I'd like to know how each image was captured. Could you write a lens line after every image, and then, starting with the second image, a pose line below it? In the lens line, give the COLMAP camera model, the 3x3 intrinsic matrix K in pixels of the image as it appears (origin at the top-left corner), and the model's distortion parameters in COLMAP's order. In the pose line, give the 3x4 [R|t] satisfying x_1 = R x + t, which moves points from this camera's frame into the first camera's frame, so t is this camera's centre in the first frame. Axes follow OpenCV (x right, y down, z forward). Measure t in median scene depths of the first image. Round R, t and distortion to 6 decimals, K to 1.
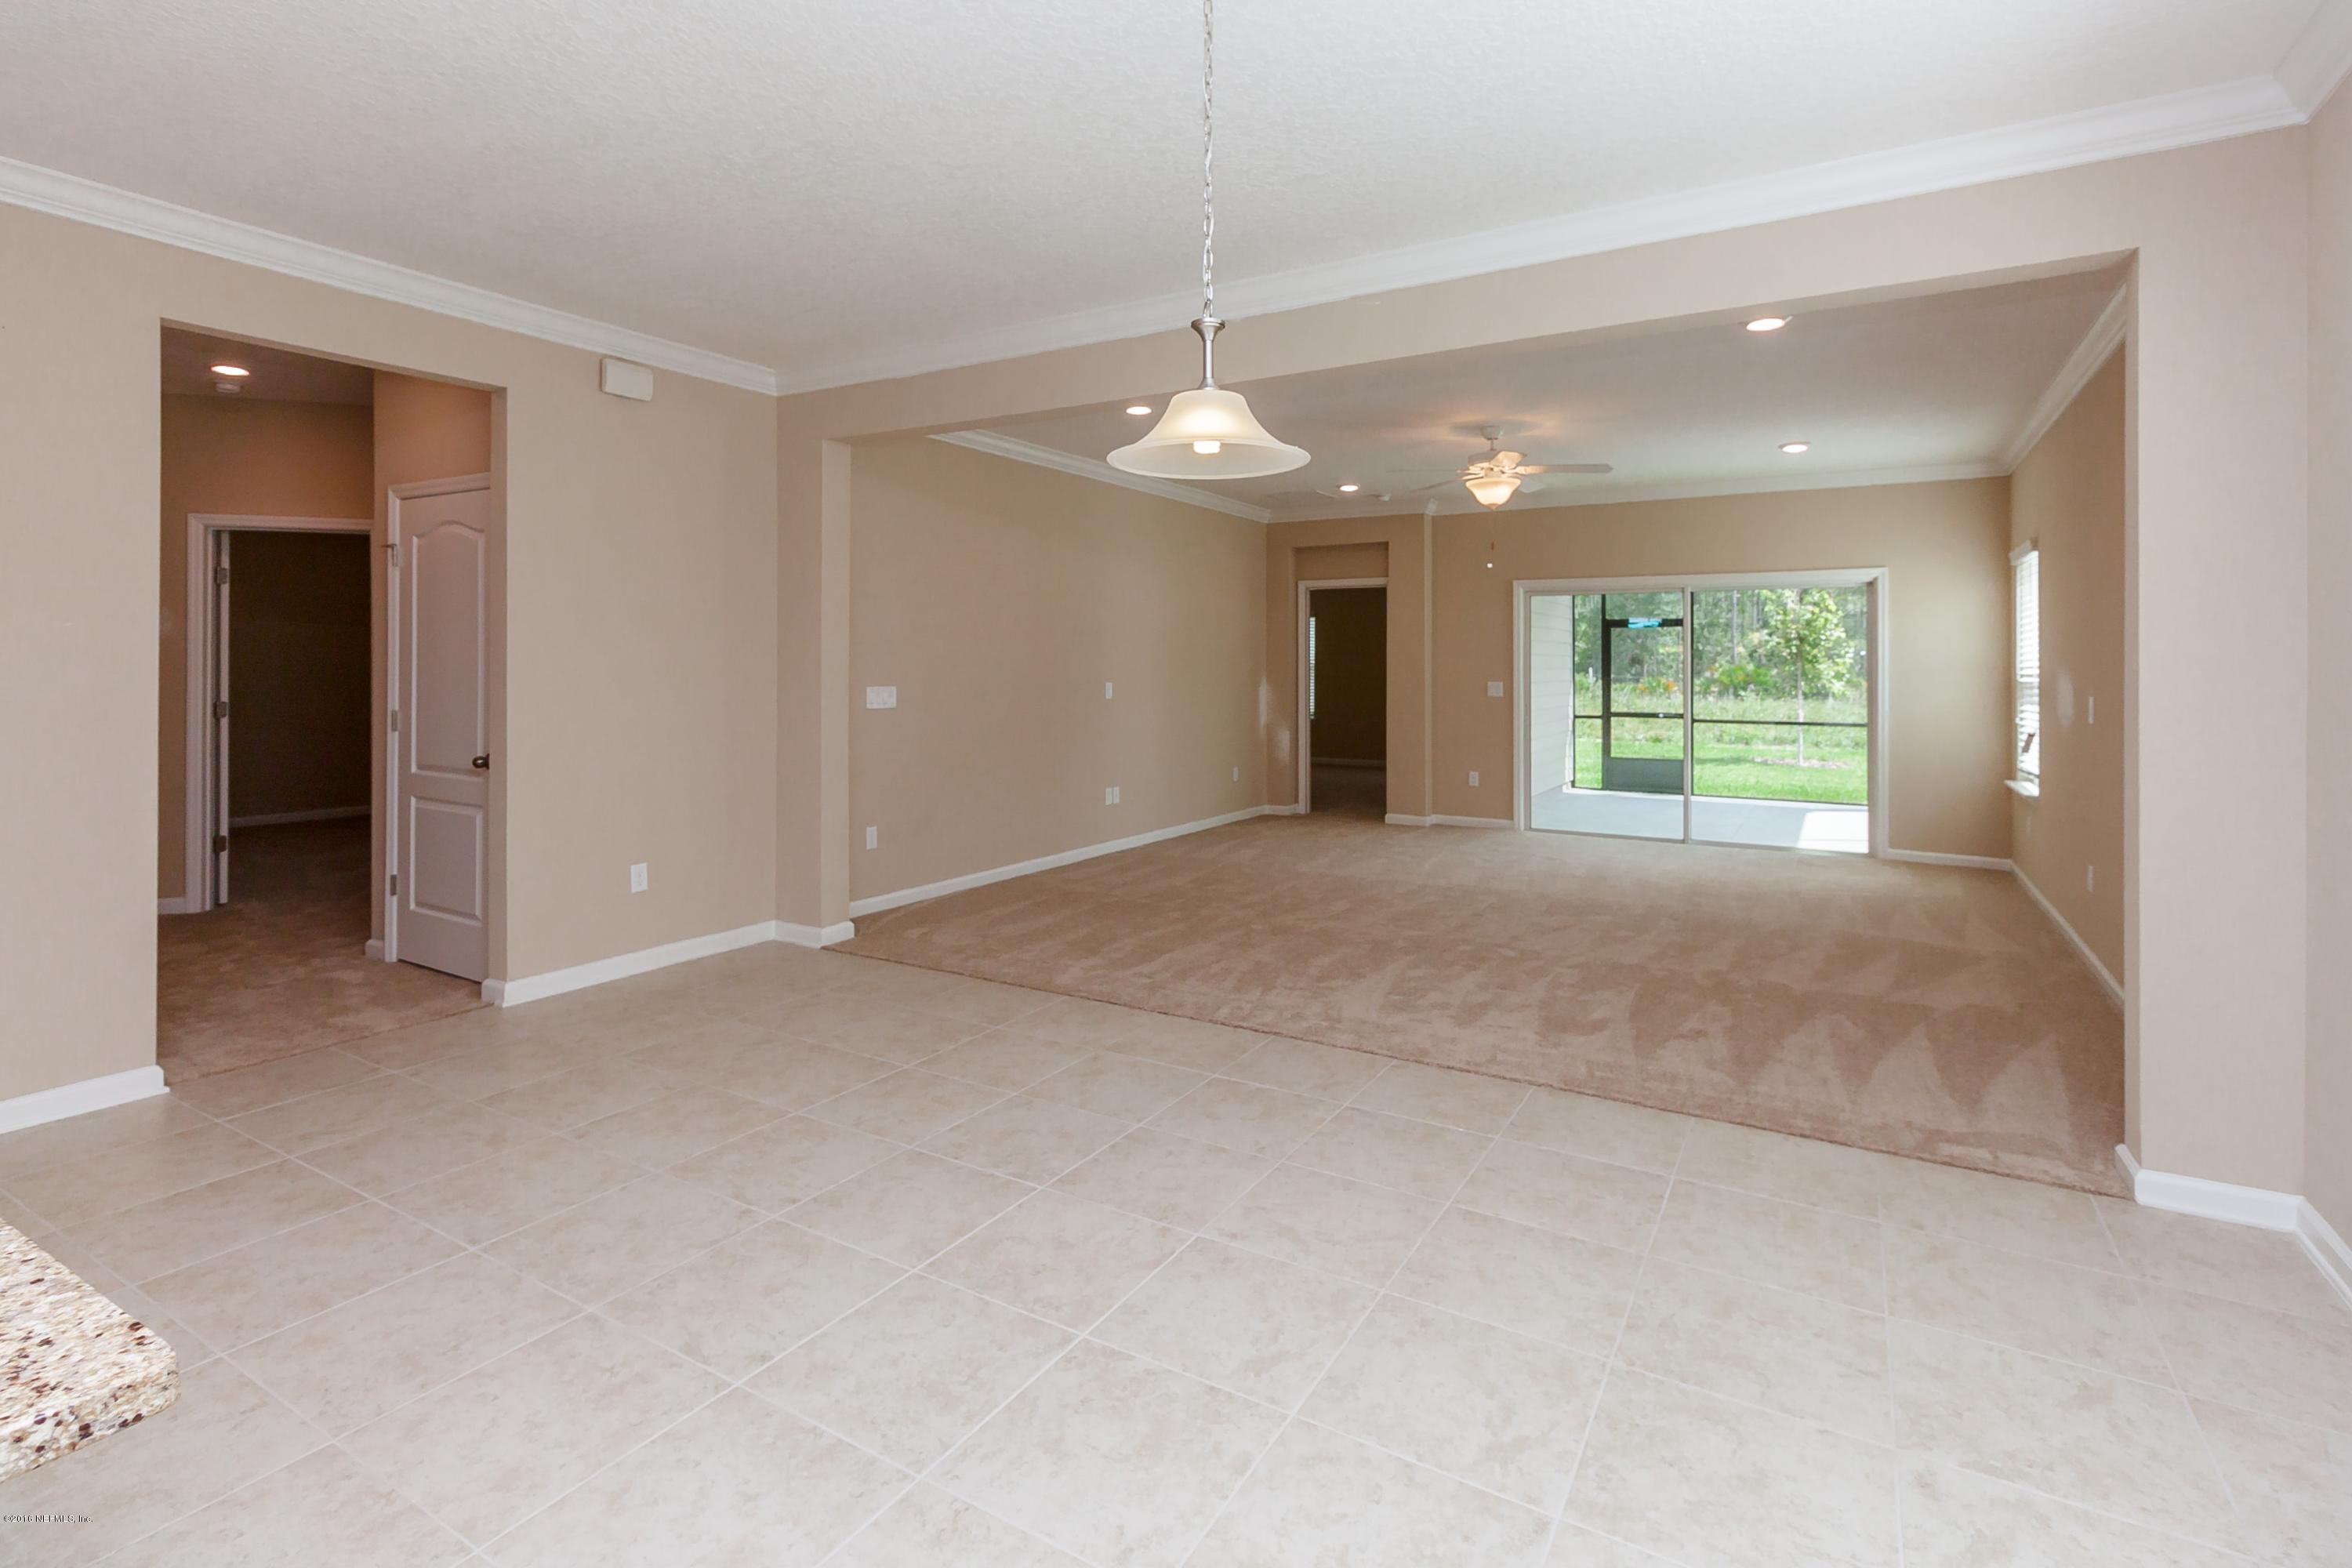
lens RADIAL K [[1113.7, 0, 1163.1], [0, 1113.7, 659.8], [0, 0, 1]] dist [0.002850, 0.000333]
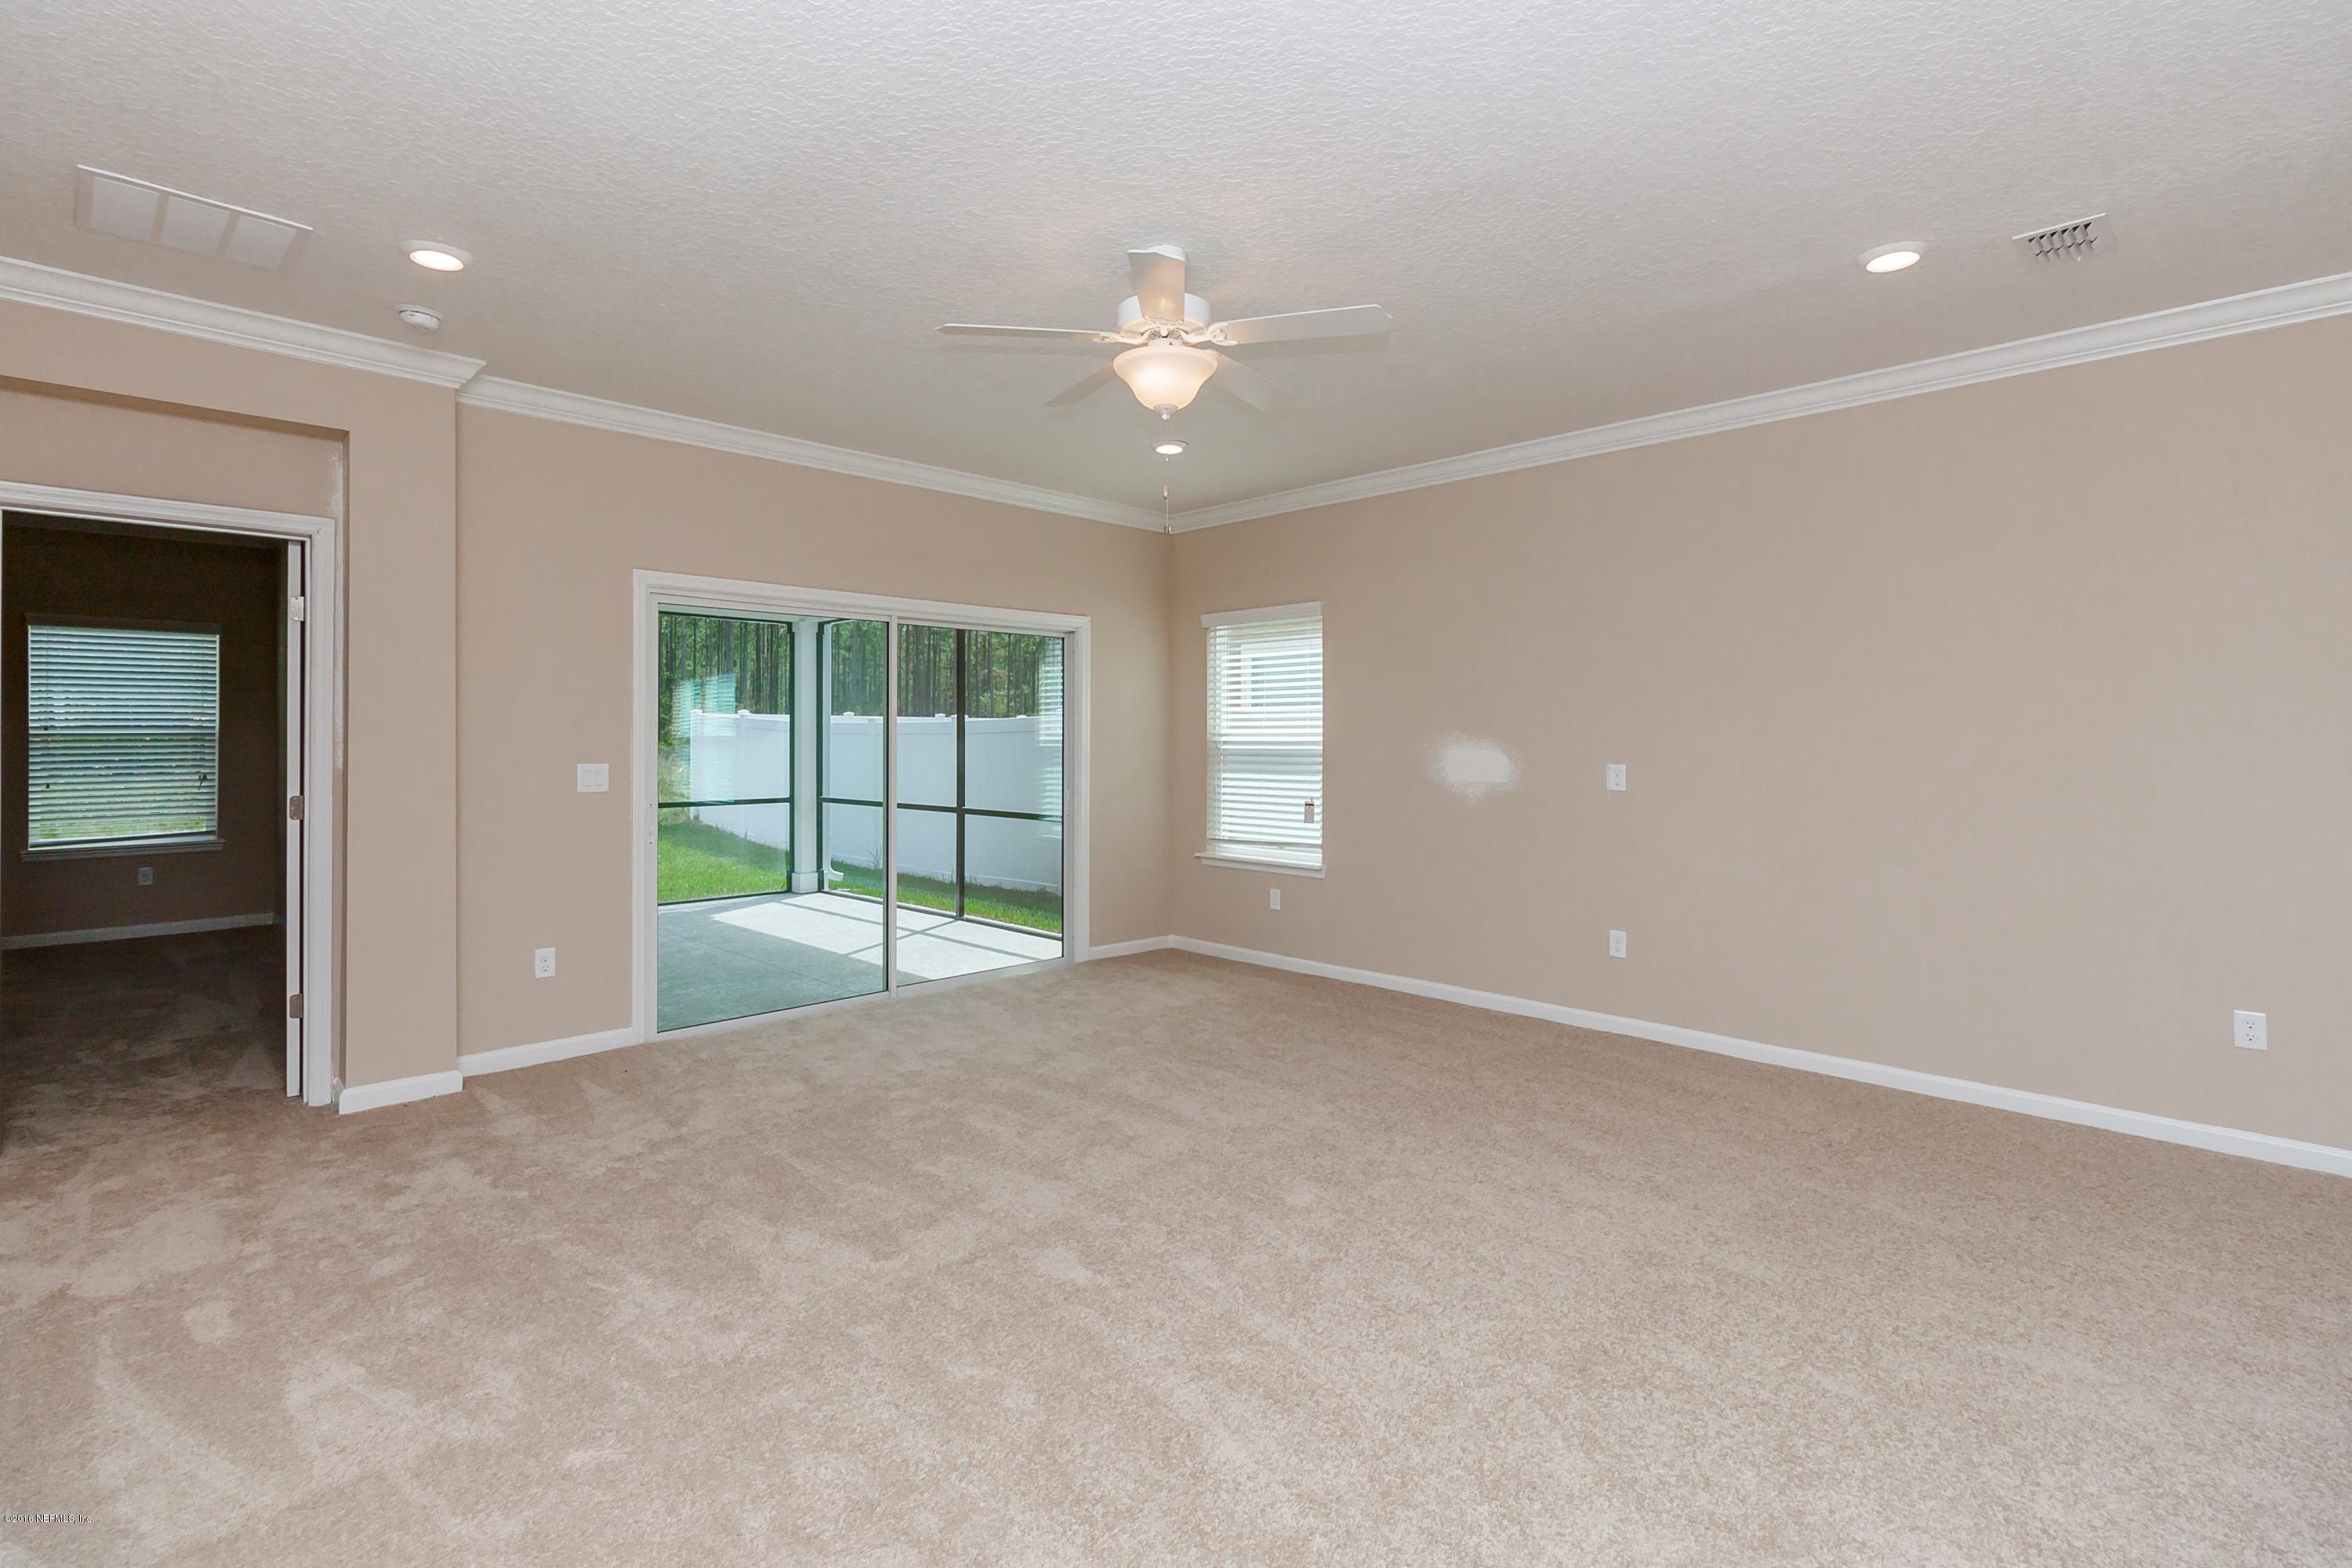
lens RADIAL K [[1088.2, 0, 1181.3], [0, 1088.2, 733.9], [0, 0, 1]] dist [-0.000685, -0.000210]
pose [[0.232460, 0.000062, 0.972606, -0.124867], [-0.007608, 0.999970, 0.001755, 0.003658], [-0.972576, -0.007807, 0.232453, 0.645994]]
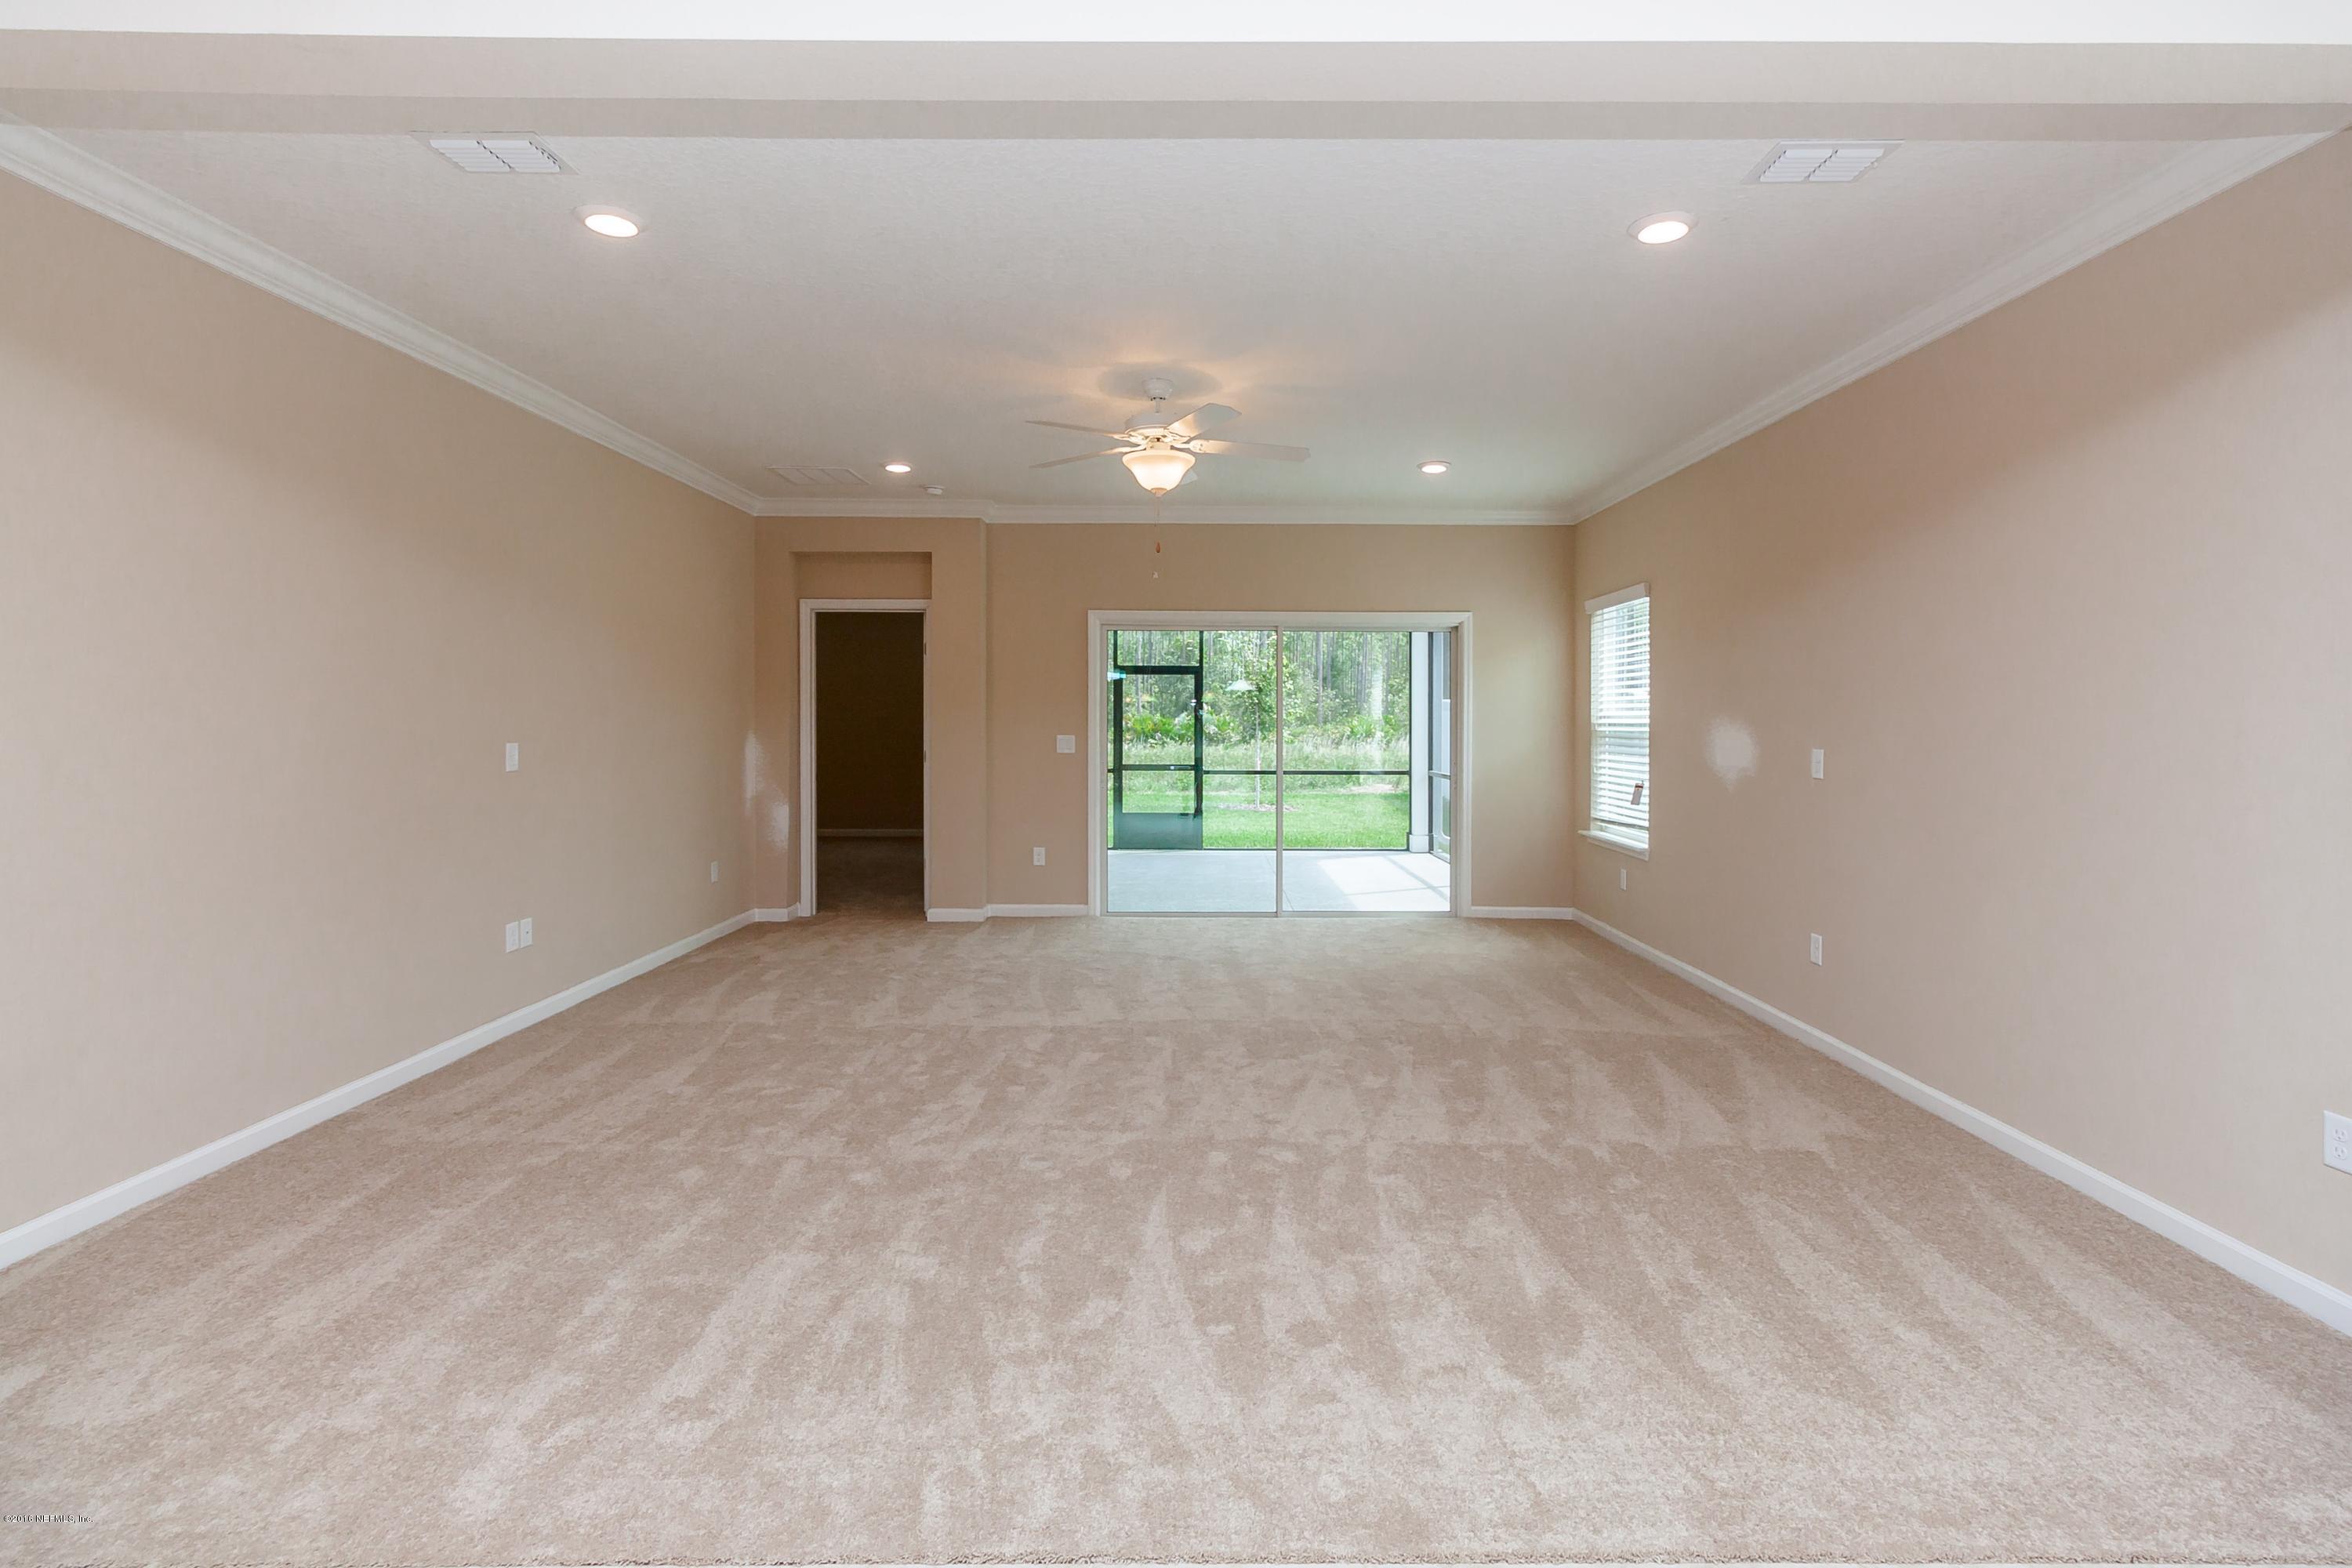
lens RADIAL K [[1100.6, 0, 1201.3], [0, 1100.6, 724.5], [0, 0, 1]] dist [0.000473, -0.000184]
pose [[0.850452, -0.004075, 0.526036, -0.039370], [-0.003029, 0.999915, 0.012642, 0.001741], [-0.526043, -0.012345, 0.850368, 0.278802]]
